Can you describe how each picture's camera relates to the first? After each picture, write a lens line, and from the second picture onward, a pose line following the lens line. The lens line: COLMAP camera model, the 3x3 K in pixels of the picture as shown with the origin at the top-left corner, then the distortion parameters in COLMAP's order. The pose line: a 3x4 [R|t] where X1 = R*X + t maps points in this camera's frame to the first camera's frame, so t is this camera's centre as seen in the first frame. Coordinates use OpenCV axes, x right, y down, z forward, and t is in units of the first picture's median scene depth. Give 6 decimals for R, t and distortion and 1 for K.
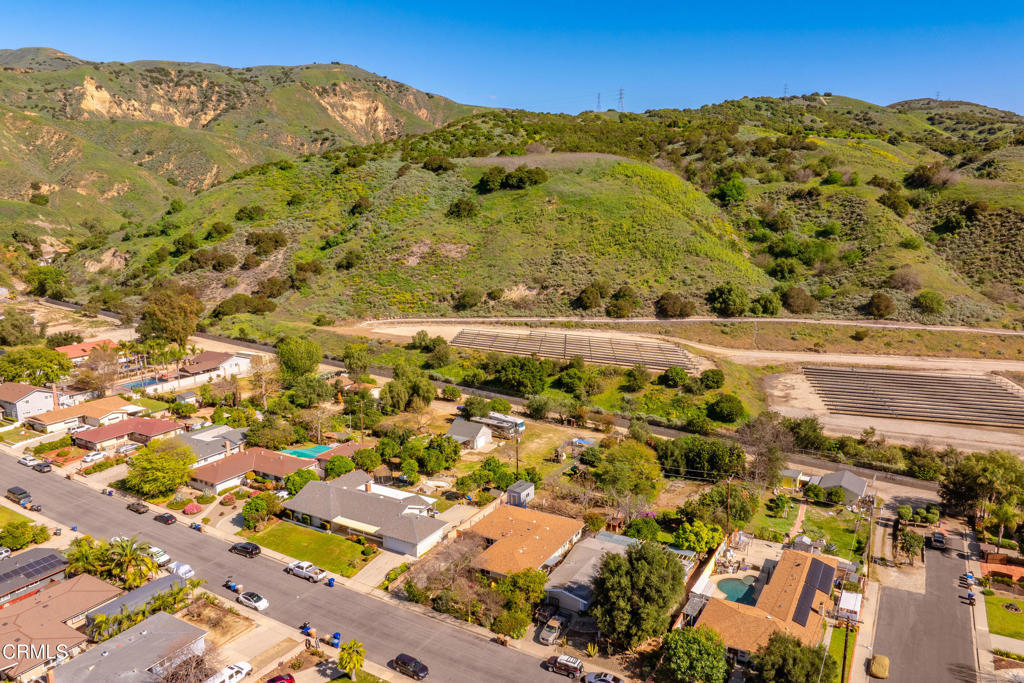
lens RADIAL K [[721.2, 0, 518.1], [0, 721.2, 340.2], [0, 0, 1]] dist [-0.035060, -0.002687]
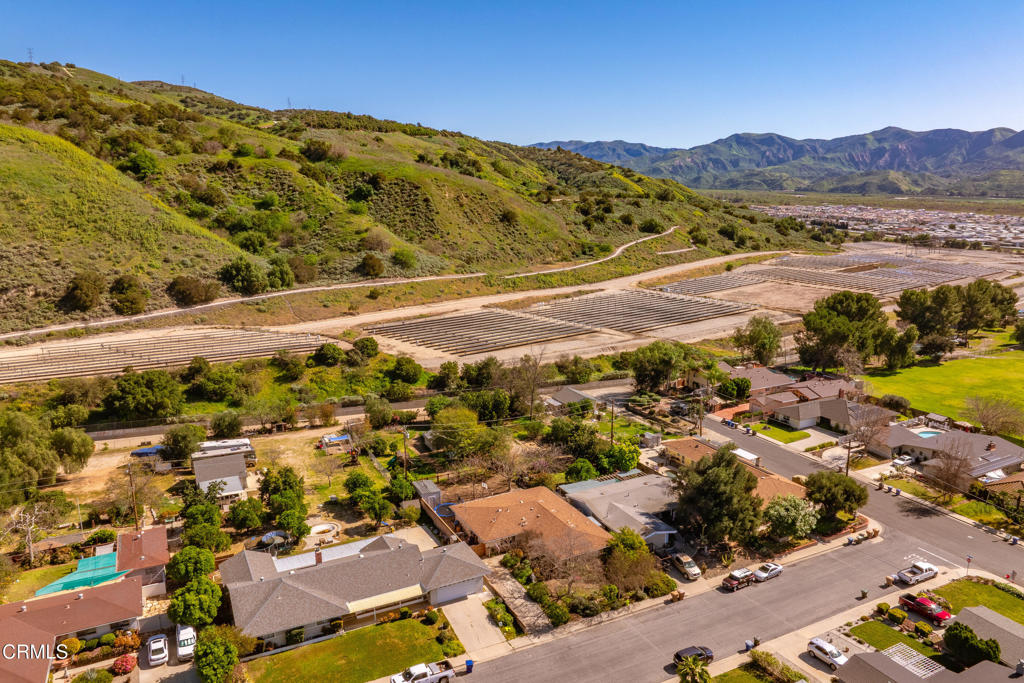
lens RADIAL K [[721.2, 0, 518.1], [0, 721.2, 340.2], [0, 0, 1]] dist [-0.035060, -0.002687]
pose [[0.543952, -0.179426, 0.819709, -0.244991], [0.161863, 0.980961, 0.107311, -0.015913], [-0.823357, 0.074308, 0.562638, 0.172453]]
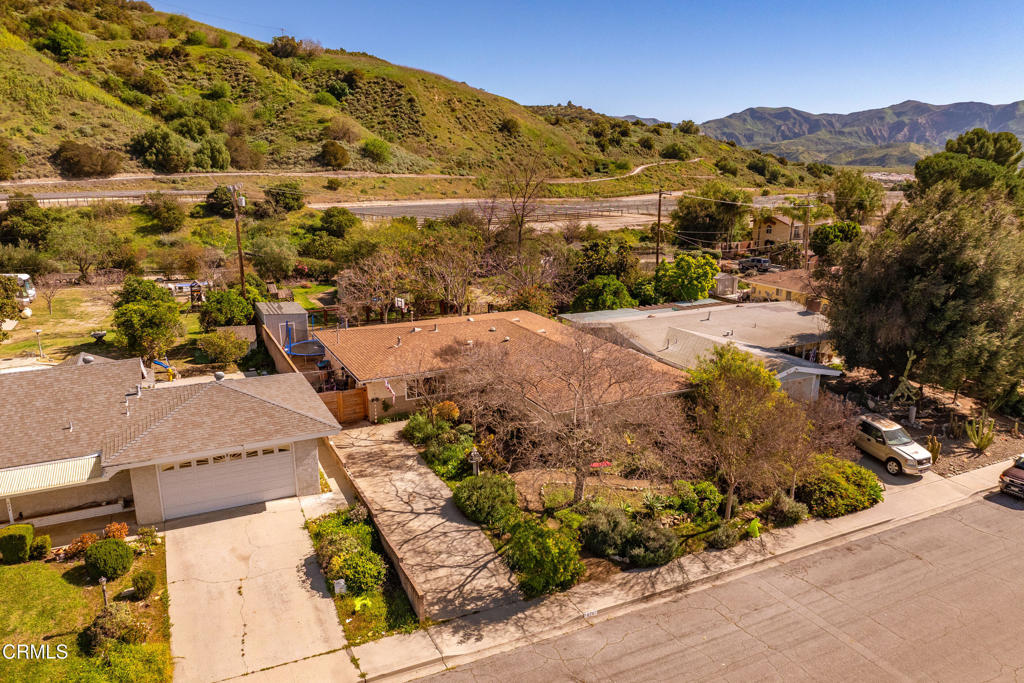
lens RADIAL K [[723.5, 0, 516.8], [0, 723.5, 338.4], [0, 0, 1]] dist [-0.053118, 0.026677]
pose [[0.557211, -0.198036, 0.806410, -0.103244], [0.158549, 0.978651, 0.130780, 0.076718], [-0.815094, 0.054984, 0.576714, 0.268828]]
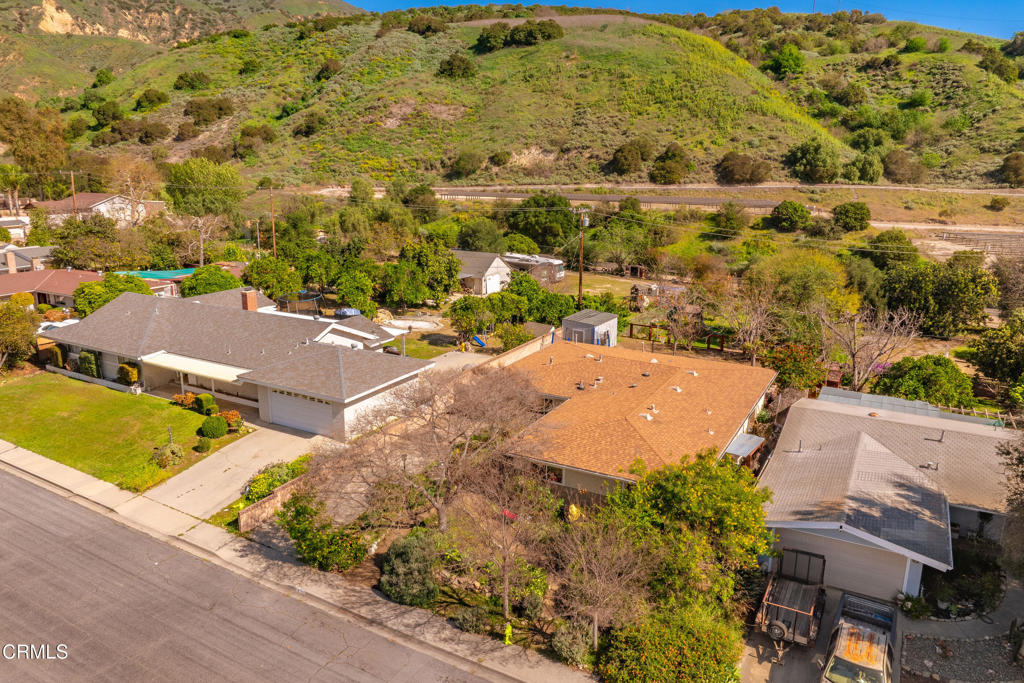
lens RADIAL K [[722.8, 0, 515.8], [0, 722.8, 332.1], [0, 0, 1]] dist [-0.066857, 0.042527]
pose [[0.999899, 0.007830, 0.011901, -0.020543], [-0.008309, 0.999134, 0.040782, 0.079378], [-0.011571, -0.040877, 0.999097, 0.219744]]
